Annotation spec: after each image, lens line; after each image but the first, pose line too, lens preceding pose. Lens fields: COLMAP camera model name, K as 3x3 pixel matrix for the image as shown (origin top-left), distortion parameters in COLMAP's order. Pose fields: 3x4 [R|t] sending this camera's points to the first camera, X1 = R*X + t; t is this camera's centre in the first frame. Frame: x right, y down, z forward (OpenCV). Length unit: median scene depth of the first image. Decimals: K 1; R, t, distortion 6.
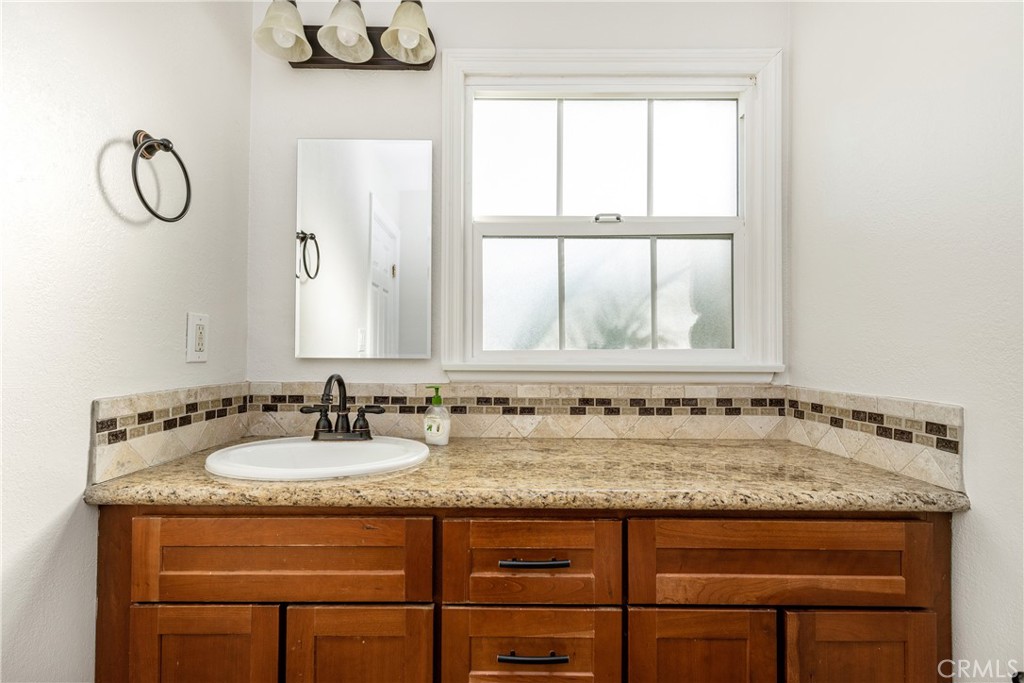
lens RADIAL K [[491.2, 0, 511.0], [0, 491.2, 341.4], [0, 0, 1]] dist [0.008563, -0.000039]
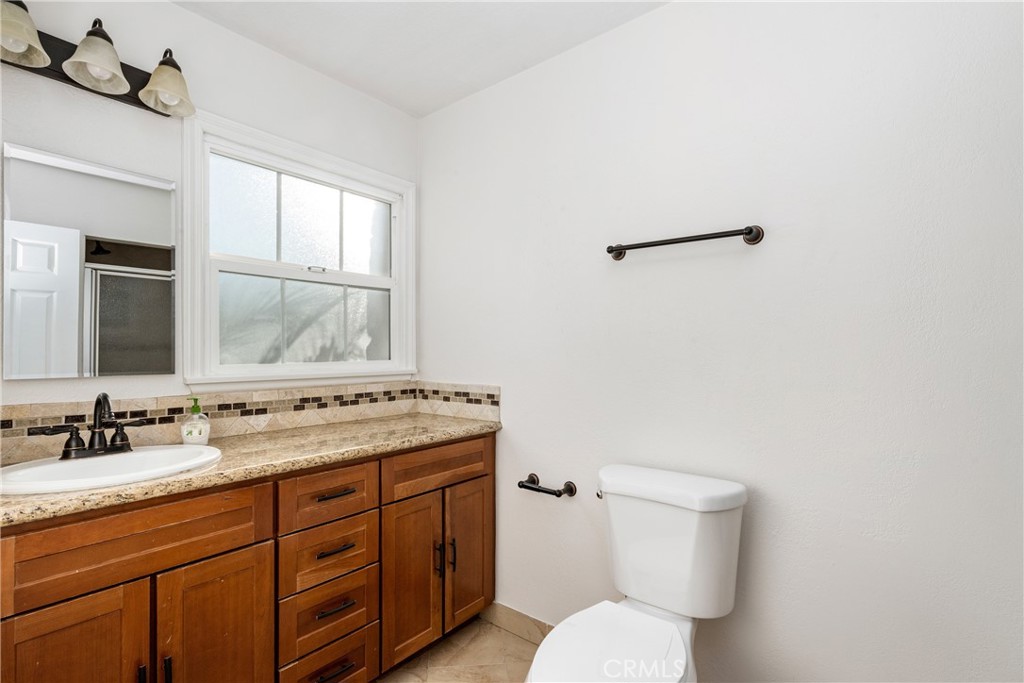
lens RADIAL K [[458.6, 0, 512.5], [0, 458.6, 345.2], [0, 0, 1]] dist [0.004035, -0.000368]
pose [[0.630650, 0.007095, 0.776035, -0.691913], [-0.012835, 0.999917, 0.001289, -0.061591], [-0.775961, -0.010773, 0.630689, -0.393952]]
